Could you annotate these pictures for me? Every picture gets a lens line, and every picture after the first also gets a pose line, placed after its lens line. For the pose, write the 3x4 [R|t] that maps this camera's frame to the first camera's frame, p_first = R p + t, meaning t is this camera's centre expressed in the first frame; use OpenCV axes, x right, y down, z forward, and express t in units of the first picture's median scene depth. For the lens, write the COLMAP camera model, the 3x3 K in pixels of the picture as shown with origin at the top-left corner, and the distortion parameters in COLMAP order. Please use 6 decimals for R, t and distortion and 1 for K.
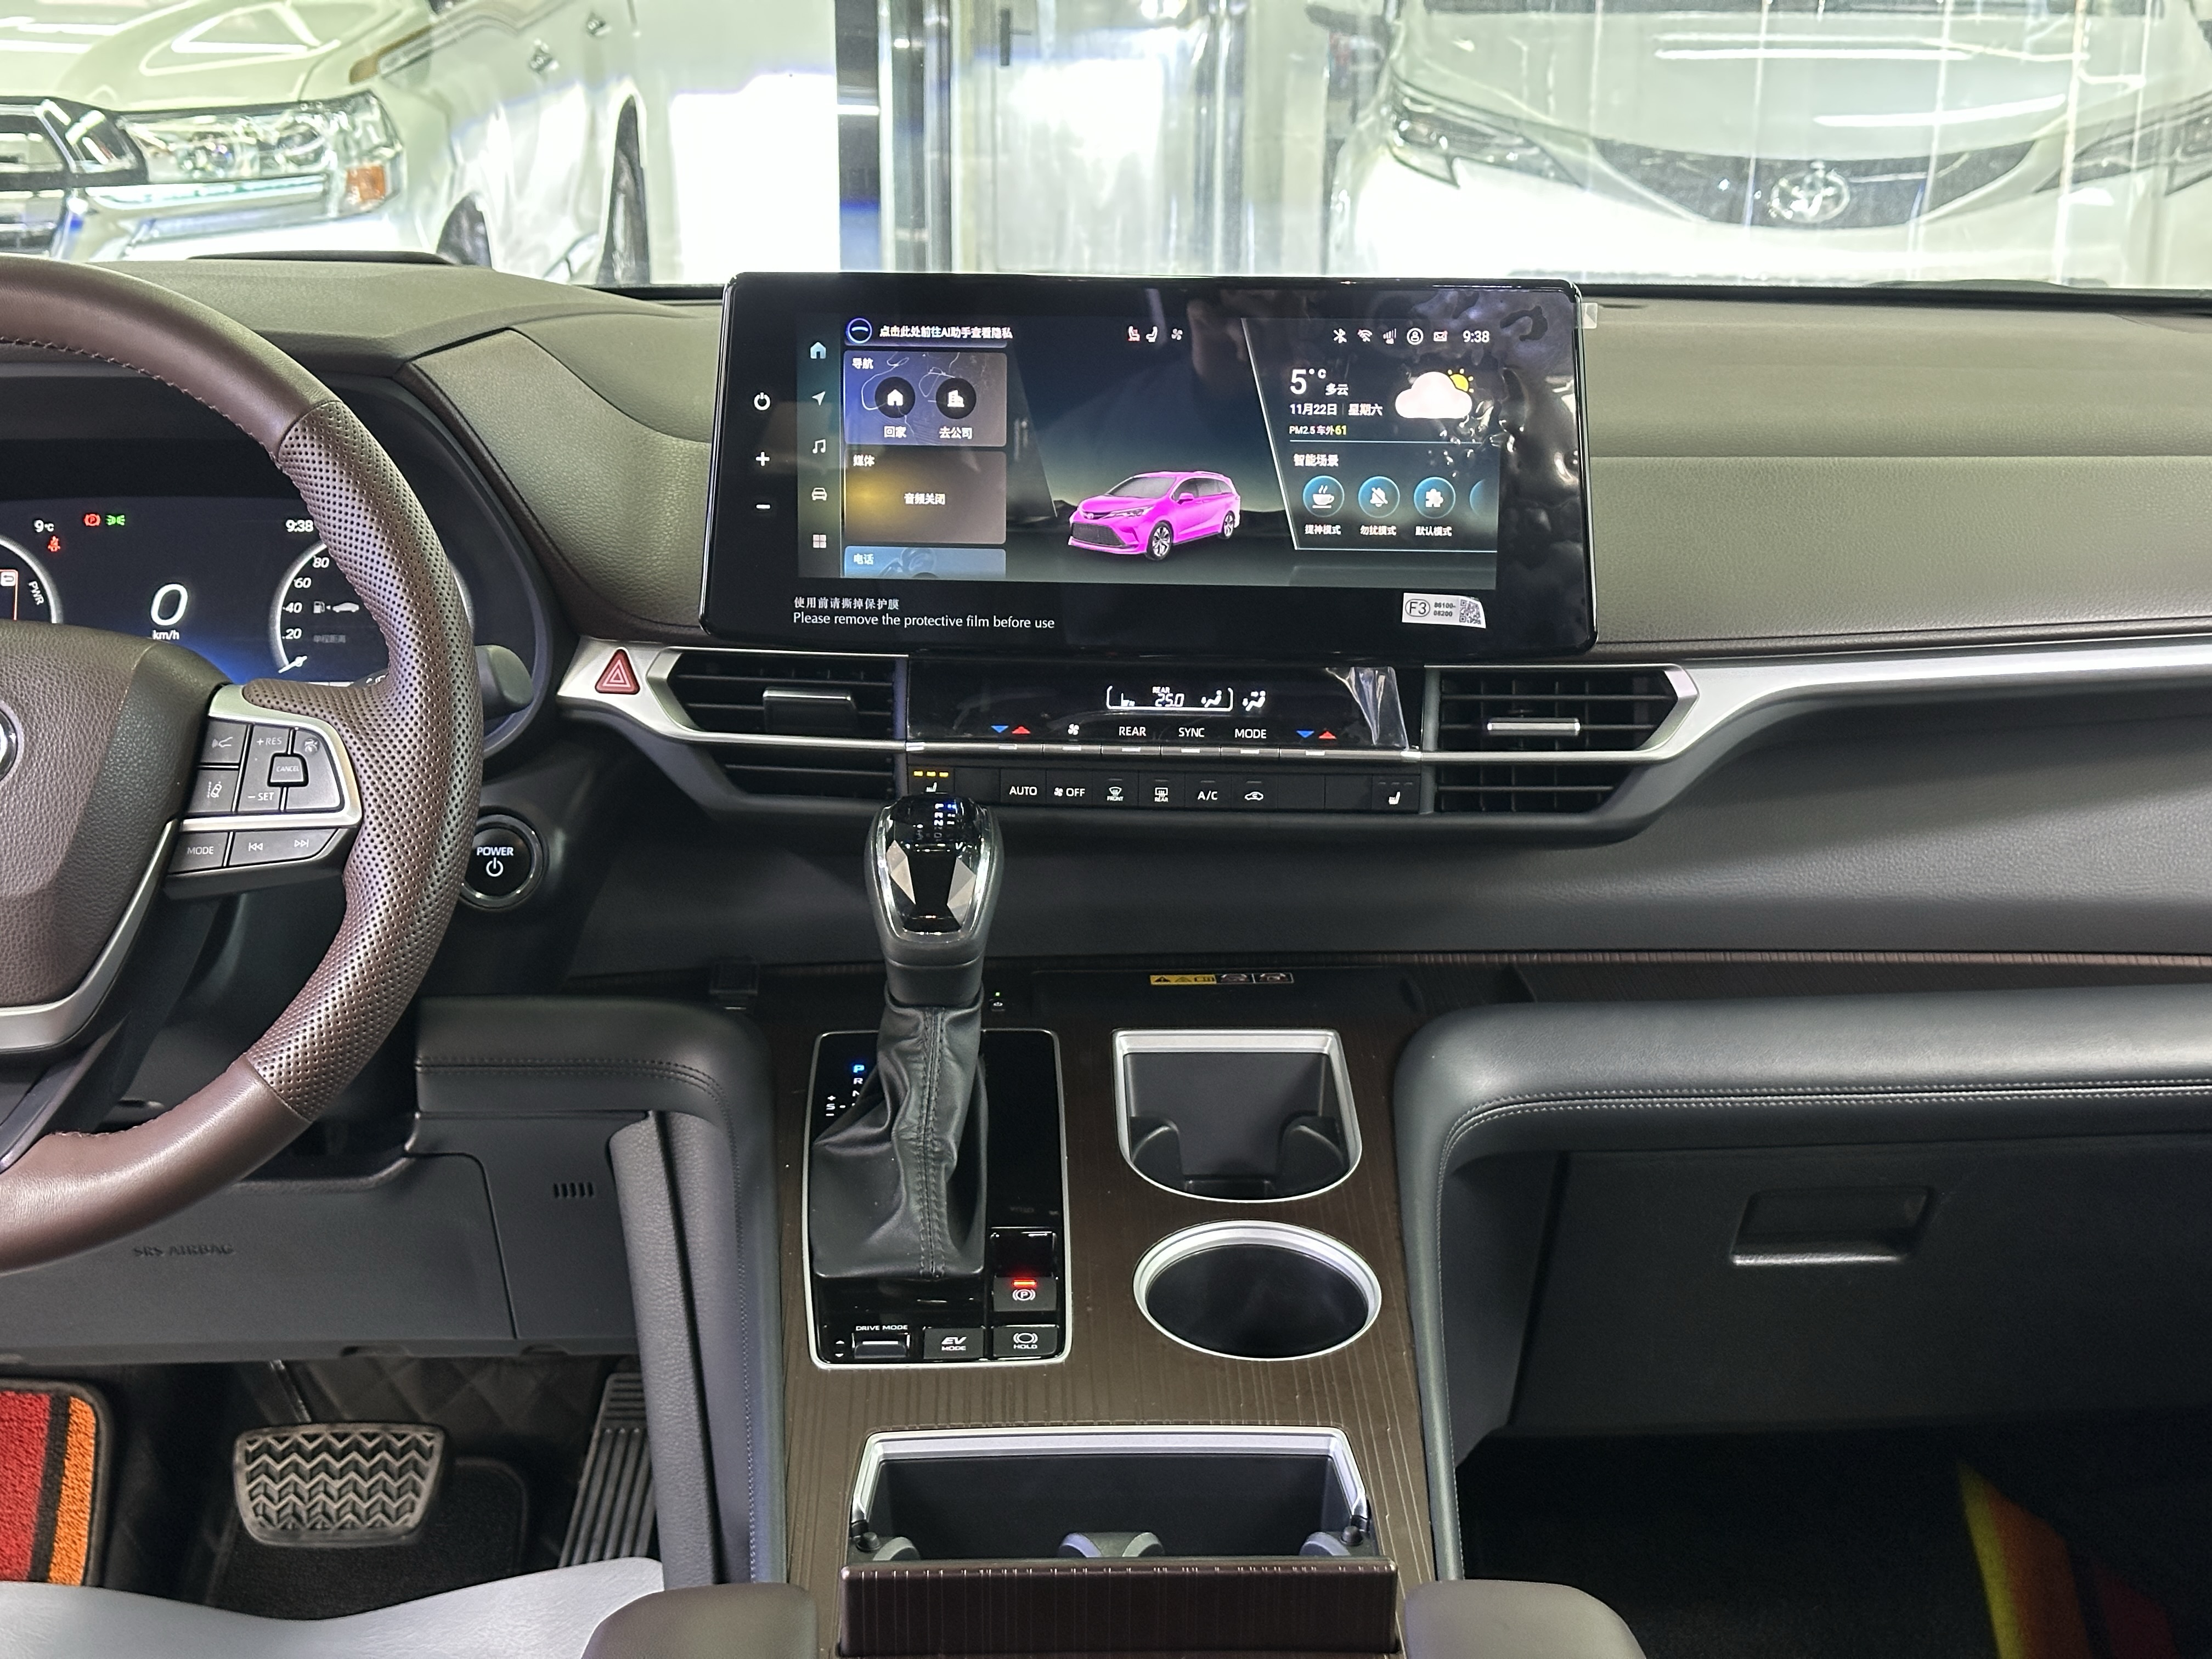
lens RADIAL K [[3067.9, 0, 1106.4], [0, 3067.9, 832.4], [0, 0, 1]] dist [0.134699, 0.000000]
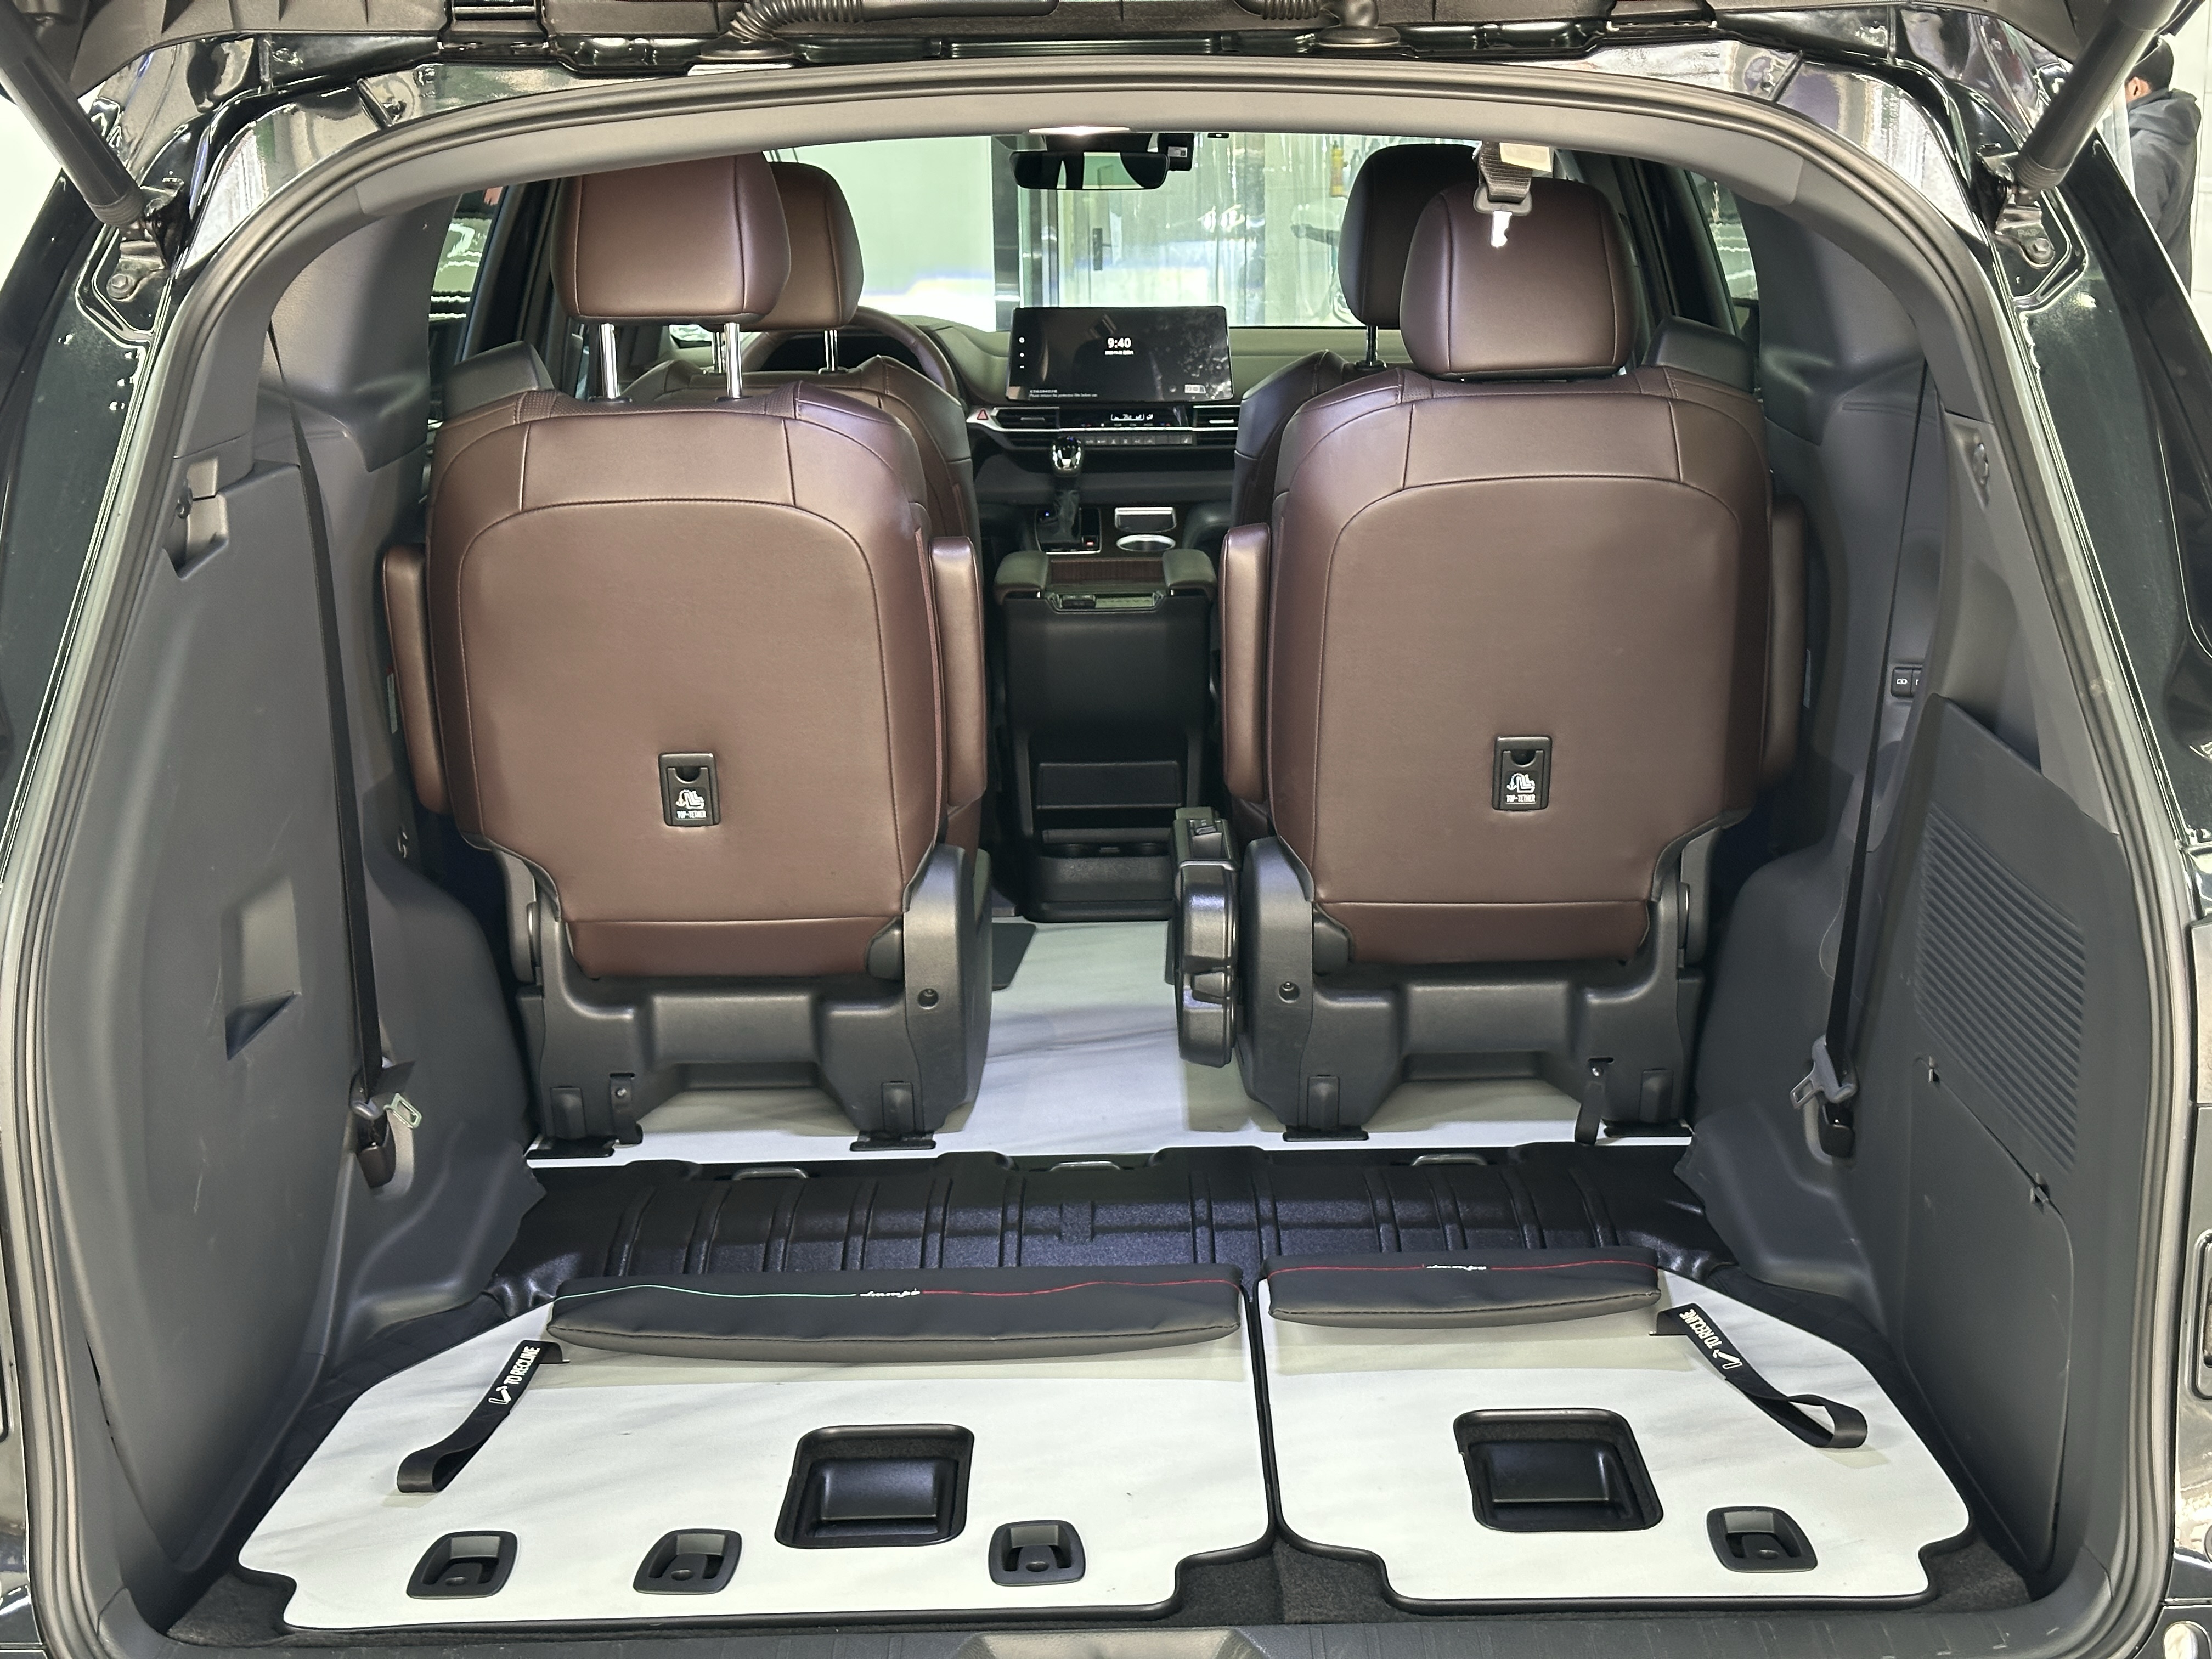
lens RADIAL K [[3067.9, 0, 1104.7], [0, 3067.9, 828.9], [0, 0, 1]] dist [0.134699, 0.000000]
pose [[0.999271, -0.014852, -0.035166, 0.121966], [0.012527, 0.997780, -0.065410, 0.735028], [0.036060, 0.064922, 0.997239, -2.854088]]
